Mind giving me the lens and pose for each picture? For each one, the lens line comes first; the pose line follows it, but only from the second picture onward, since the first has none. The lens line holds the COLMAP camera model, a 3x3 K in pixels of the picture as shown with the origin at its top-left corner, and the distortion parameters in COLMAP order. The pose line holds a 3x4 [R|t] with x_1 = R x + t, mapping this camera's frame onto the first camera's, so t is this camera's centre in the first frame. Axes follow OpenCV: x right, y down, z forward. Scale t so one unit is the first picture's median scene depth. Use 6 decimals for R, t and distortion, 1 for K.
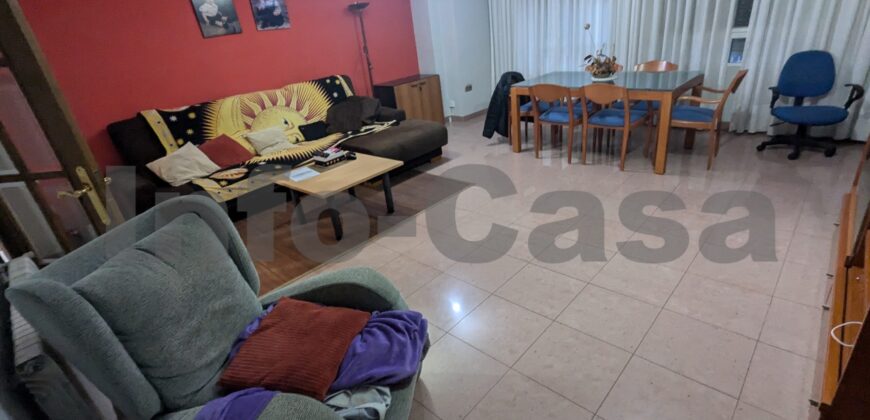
lens RADIAL K [[410.7, 0, 435.9], [0, 410.7, 206.2], [0, 0, 1]] dist [-0.003259, 0.001957]
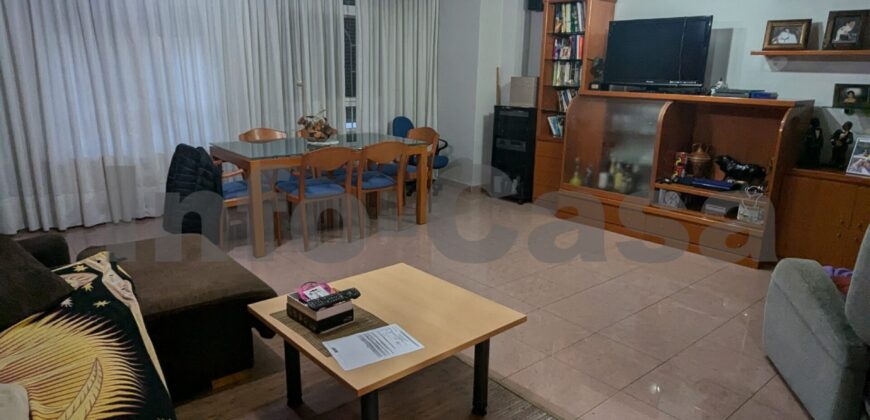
lens RADIAL K [[548.5, 0, 436.6], [0, 548.5, 210.8], [0, 0, 1]] dist [0.000005, -0.002417]
pose [[0.093388, -0.140052, 0.985730, -0.713233], [0.379545, 0.920304, 0.094798, -0.198677], [-0.920448, 0.365276, 0.139101, 0.667495]]
